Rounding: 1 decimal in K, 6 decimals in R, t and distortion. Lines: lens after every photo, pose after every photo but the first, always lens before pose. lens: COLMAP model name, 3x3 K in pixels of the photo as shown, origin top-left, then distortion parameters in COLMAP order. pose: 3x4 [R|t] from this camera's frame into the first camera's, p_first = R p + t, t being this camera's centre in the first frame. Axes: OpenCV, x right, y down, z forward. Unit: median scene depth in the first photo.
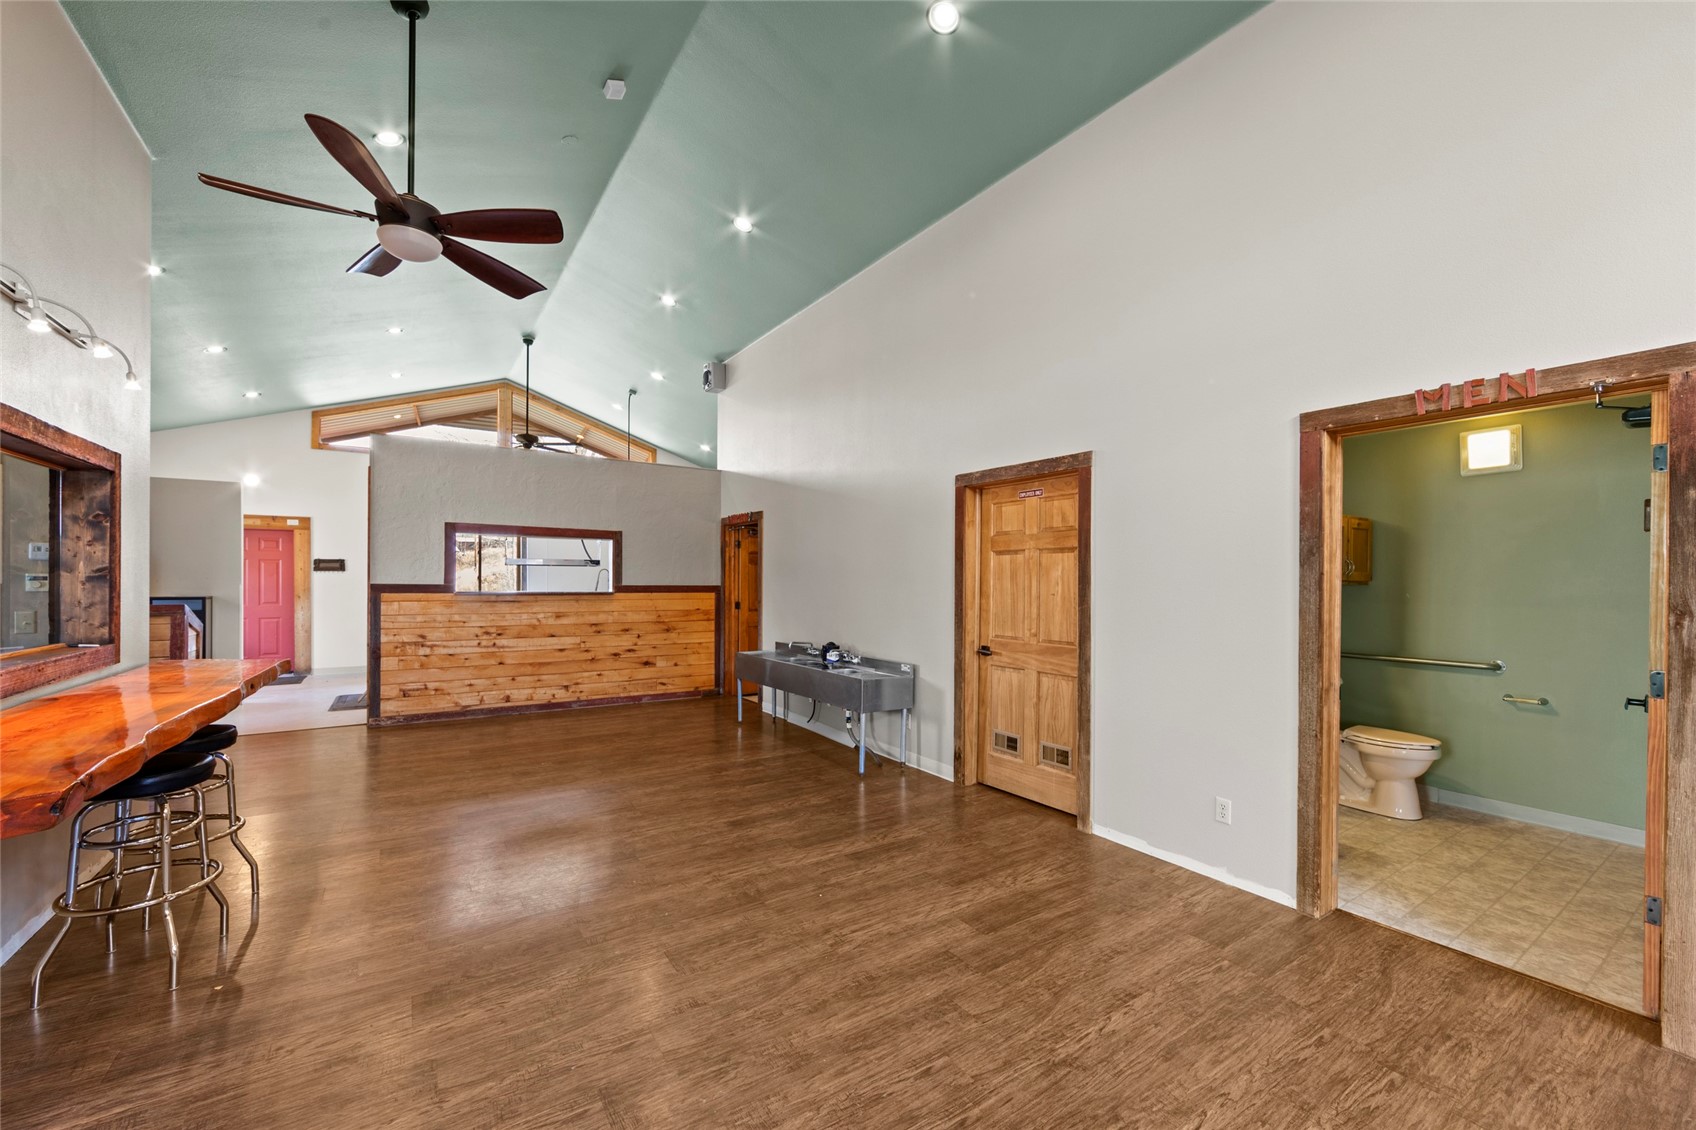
lens RADIAL K [[669.6, 0, 845.6], [0, 669.6, 575.9], [0, 0, 1]] dist [-0.004396, -0.000038]
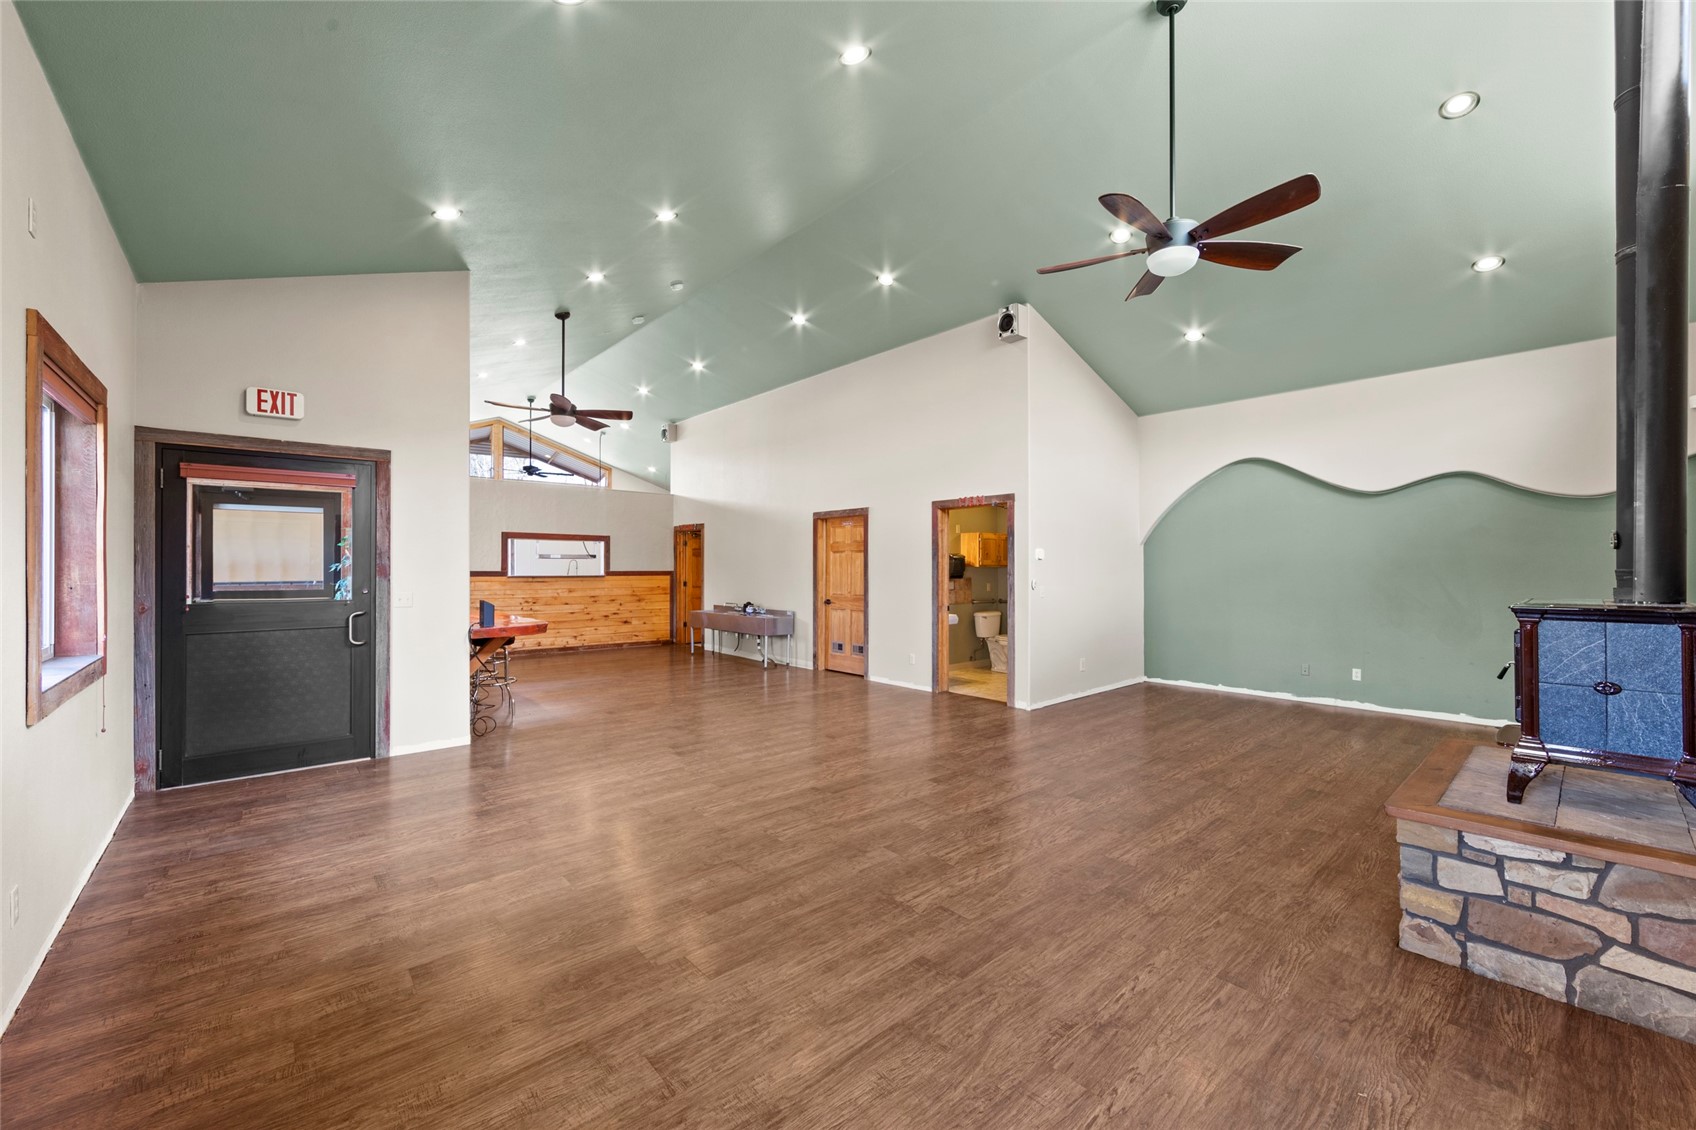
lens RADIAL K [[669.6, 0, 855.1], [0, 669.6, 557.1], [0, 0, 1]] dist [-0.004396, -0.000038]
pose [[0.989864, -0.003077, 0.141987, 0.006992], [0.004508, 0.999942, -0.009752, -0.000452], [-0.141949, 0.010294, 0.989820, -0.930309]]
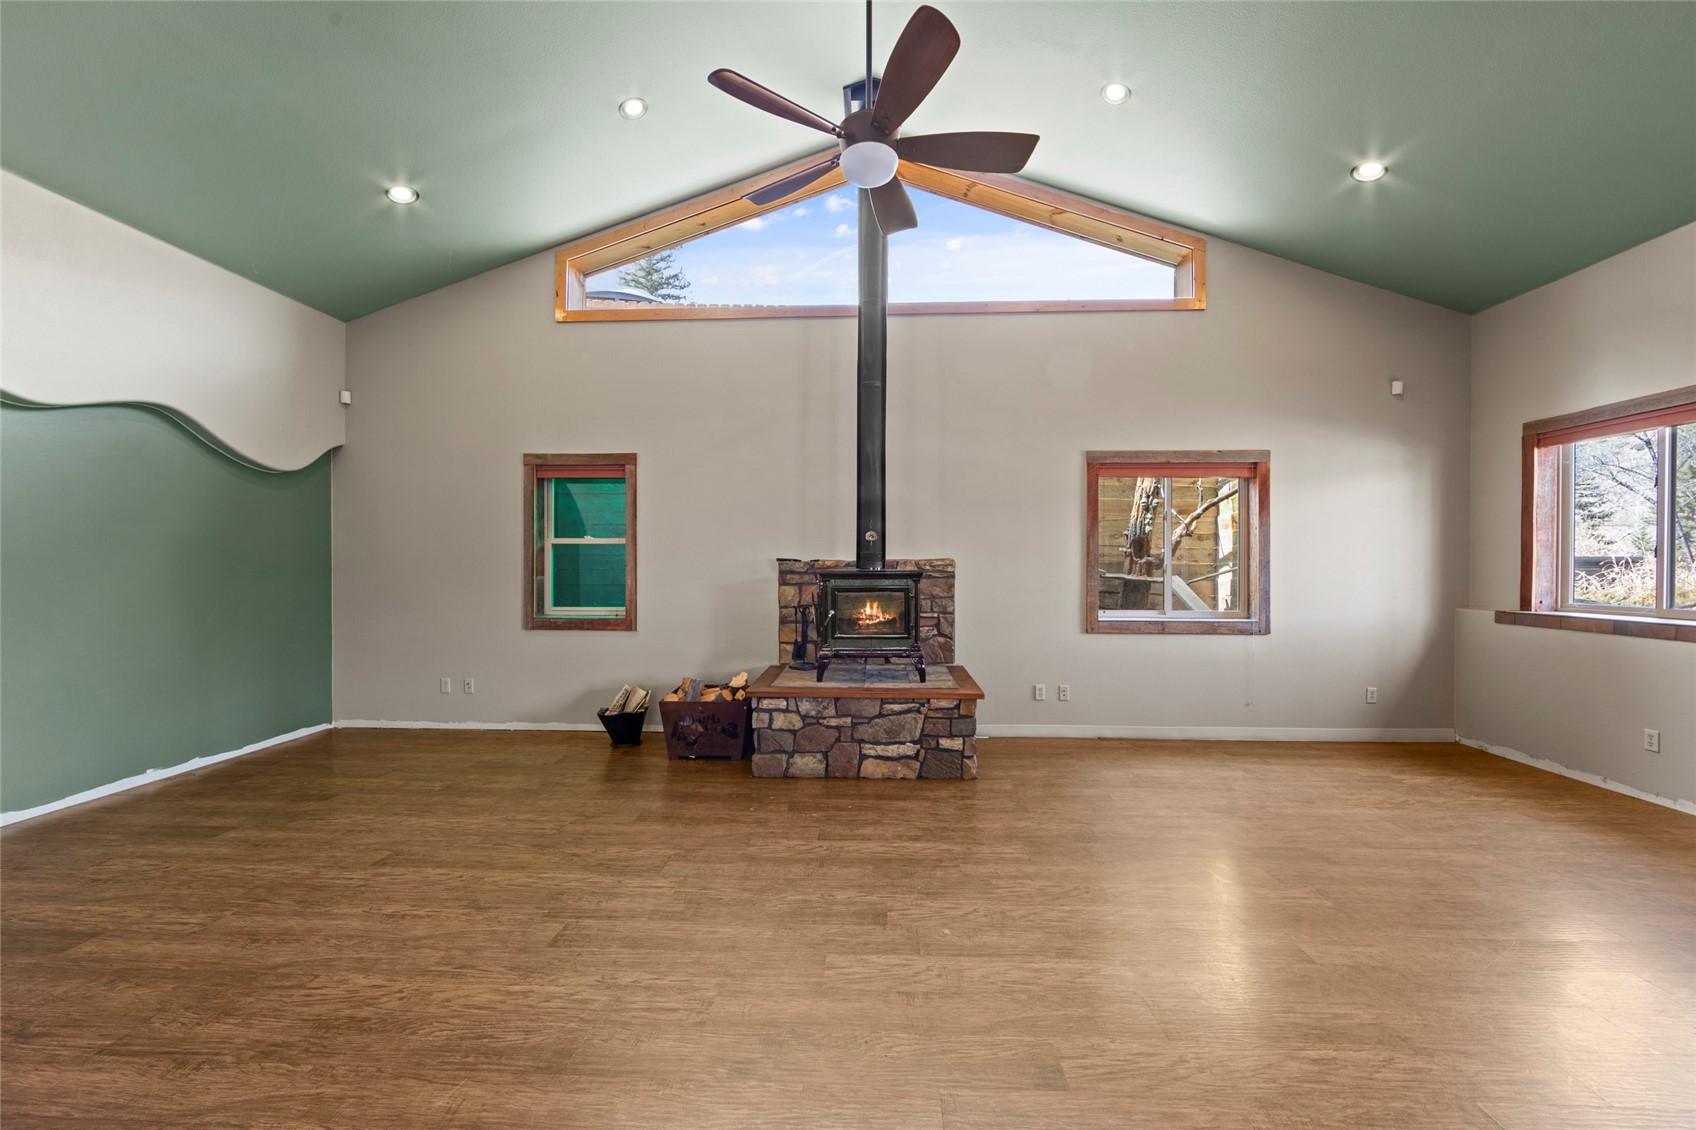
lens RADIAL K [[669.6, 0, 852.0], [0, 669.6, 563.0], [0, 0, 1]] dist [-0.004396, -0.000038]
pose [[-0.806869, -0.004380, 0.590715, 0.122596], [-0.005778, 0.999983, -0.000477, 0.025219], [-0.590703, -0.003798, -0.806880, 0.321858]]
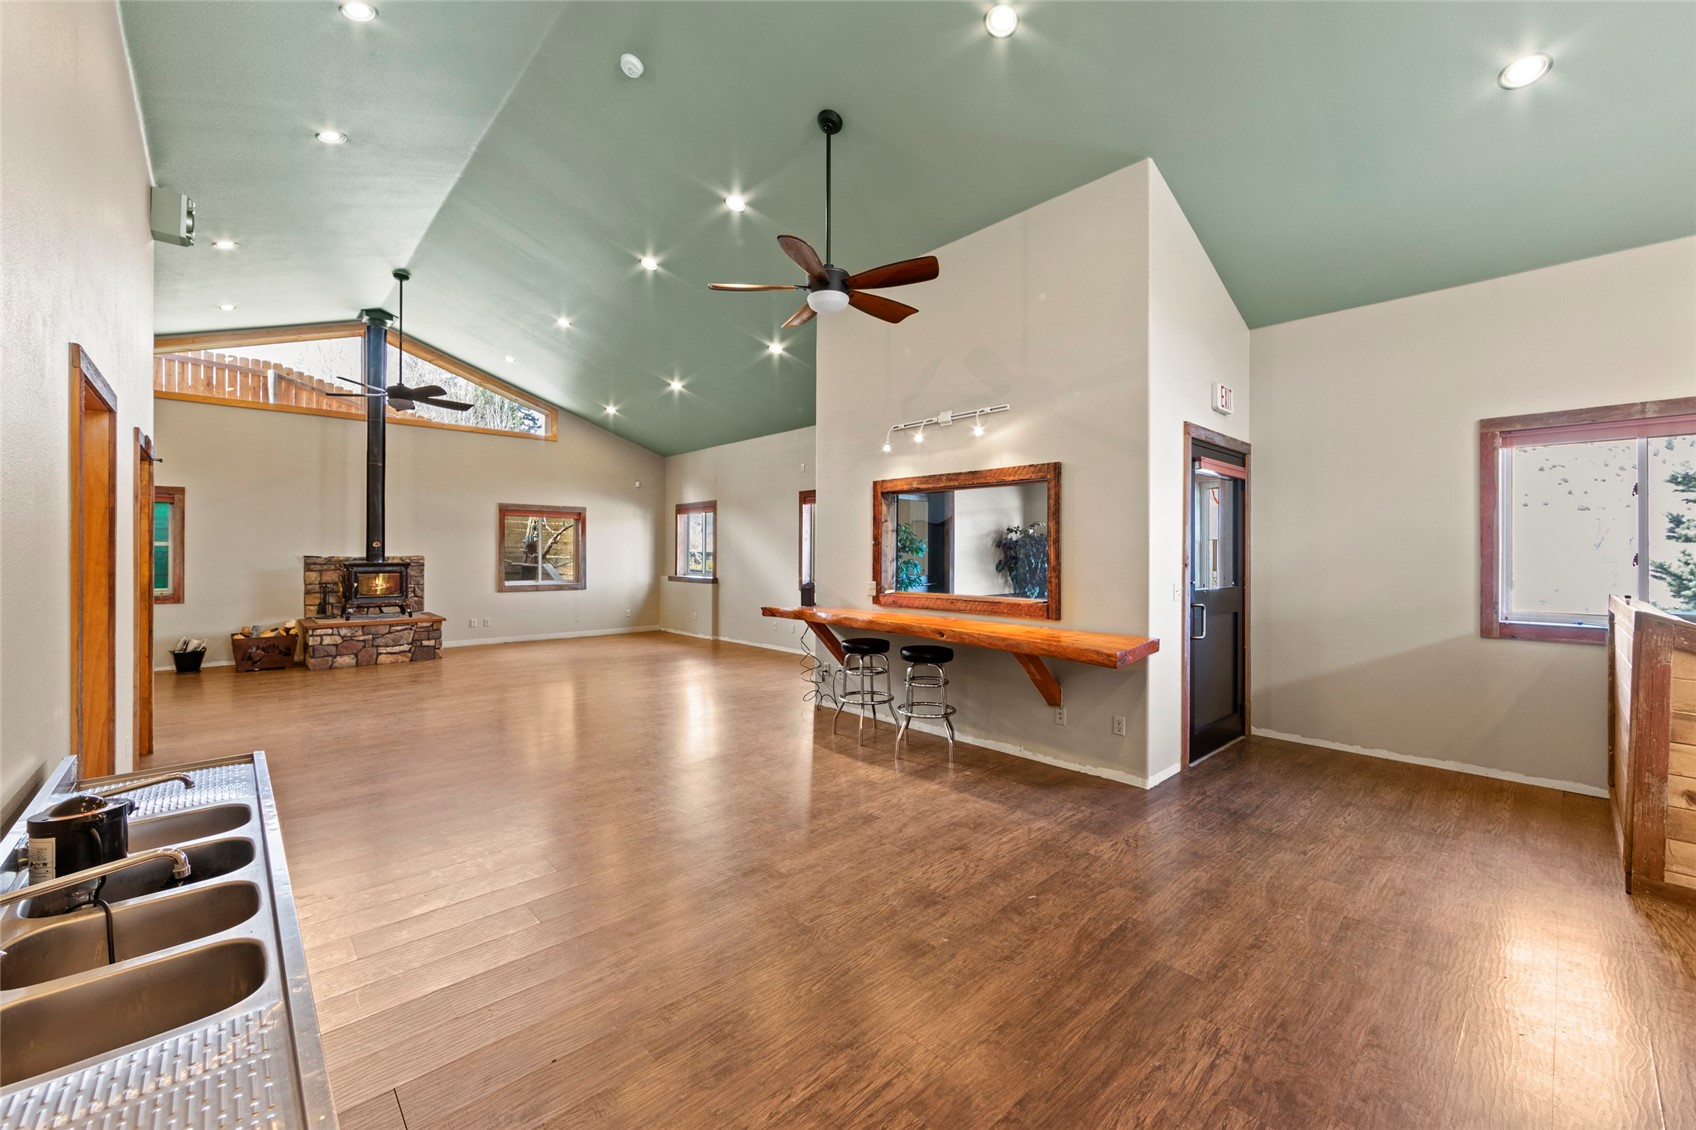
lens RADIAL K [[669.6, 0, 845.8], [0, 669.6, 552.2], [0, 0, 1]] dist [-0.004396, -0.000038]
pose [[-0.988022, -0.007469, -0.154131, -0.322680], [-0.006992, 0.999969, -0.003640, 0.004795], [0.154153, -0.002519, -0.988044, 1.547498]]
